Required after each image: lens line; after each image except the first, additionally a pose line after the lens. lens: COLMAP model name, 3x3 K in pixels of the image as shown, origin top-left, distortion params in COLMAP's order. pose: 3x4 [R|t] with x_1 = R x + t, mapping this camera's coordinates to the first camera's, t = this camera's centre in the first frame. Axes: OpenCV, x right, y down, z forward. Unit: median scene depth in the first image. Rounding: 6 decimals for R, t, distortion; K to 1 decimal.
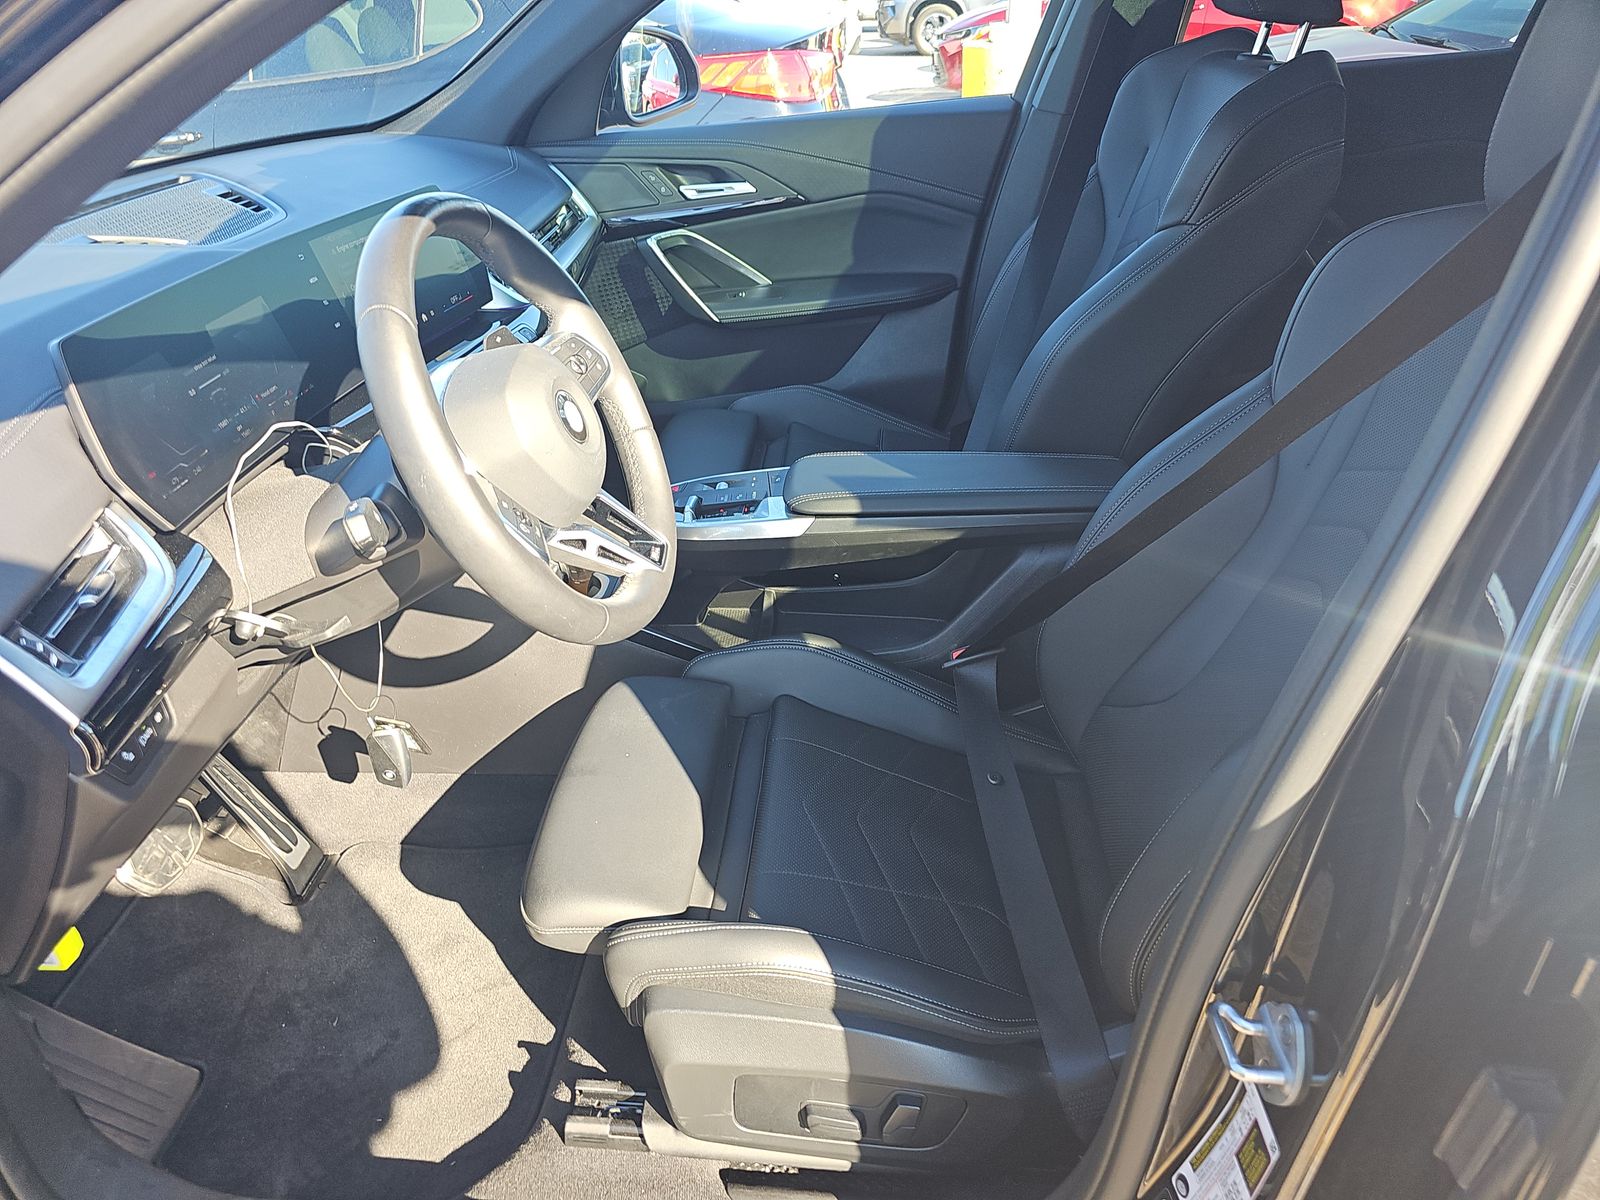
lens RADIAL K [[1068.2, 0, 796.0], [0, 1068.2, 605.9], [0, 0, 1]] dist [0.025532, -0.023784]
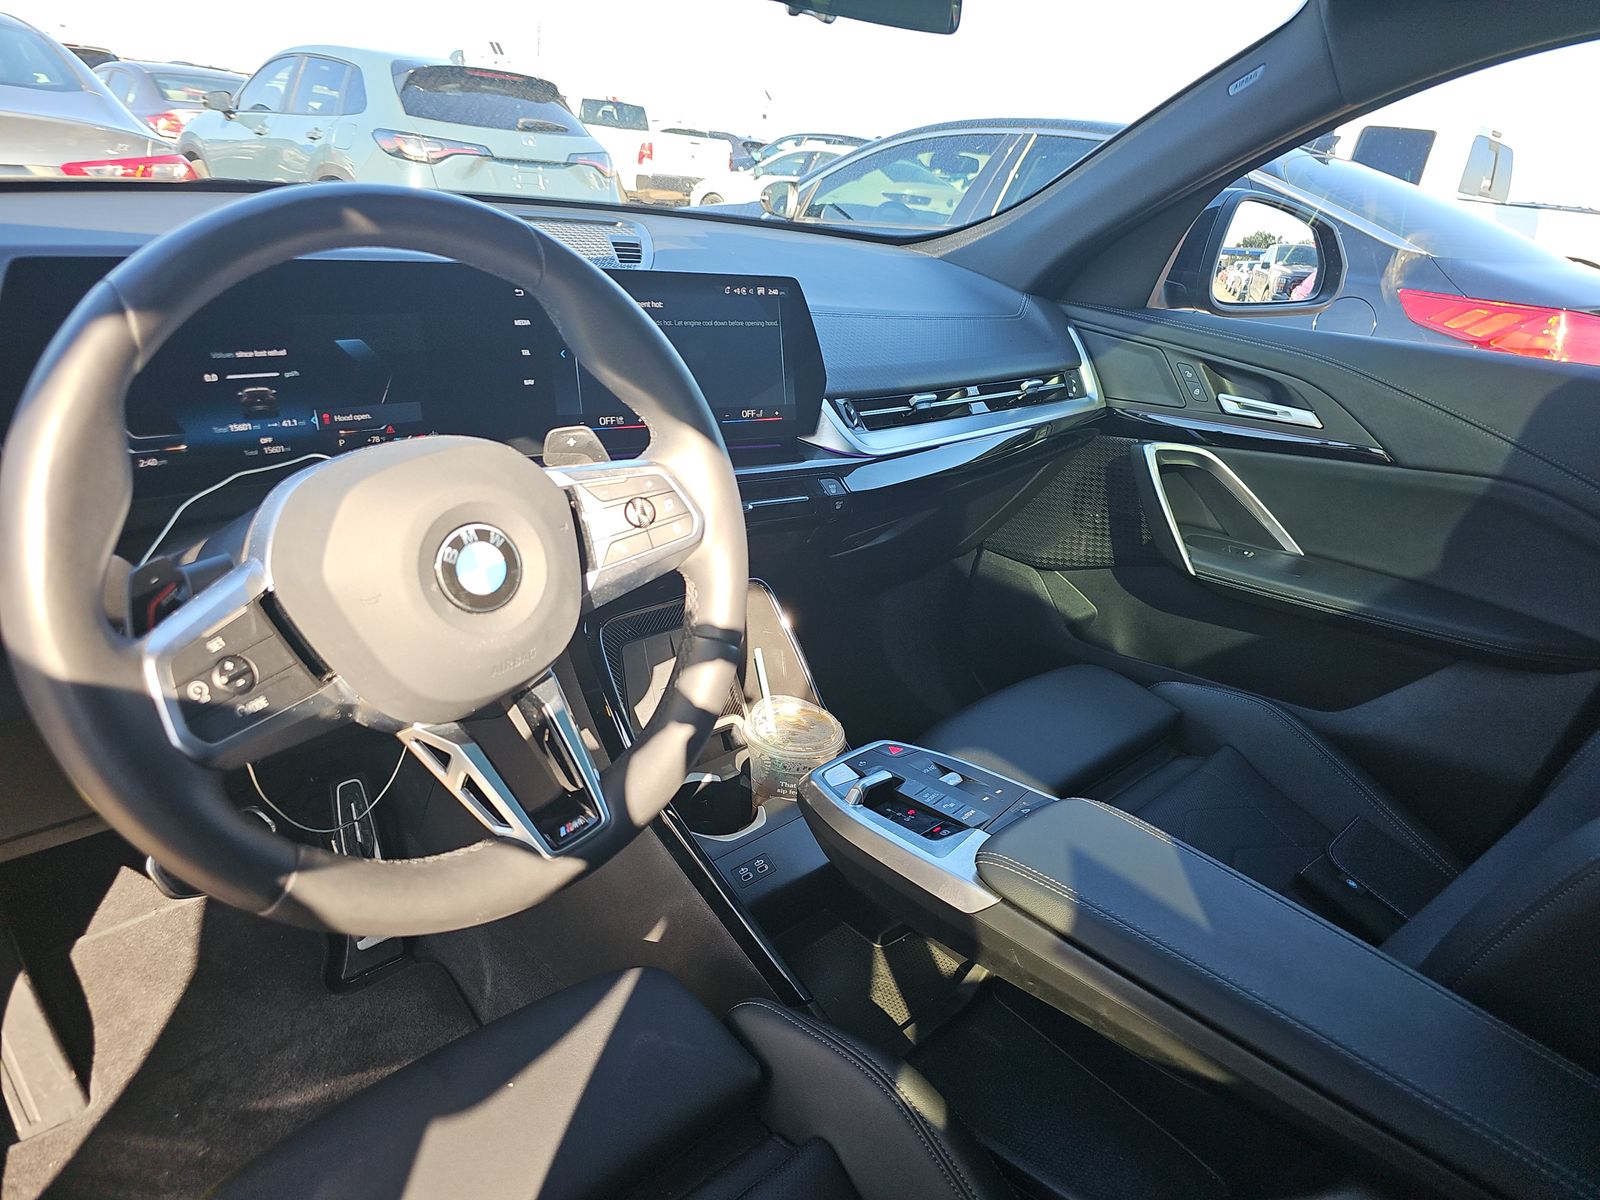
lens RADIAL K [[1068.2, 0, 799.0], [0, 1068.2, 607.5], [0, 0, 1]] dist [0.025532, -0.023784]
pose [[0.748945, 0.369127, -0.550297, 0.135847], [-0.456546, 0.889354, -0.024792, -0.109565], [0.480258, 0.269804, 0.834601, 0.284286]]
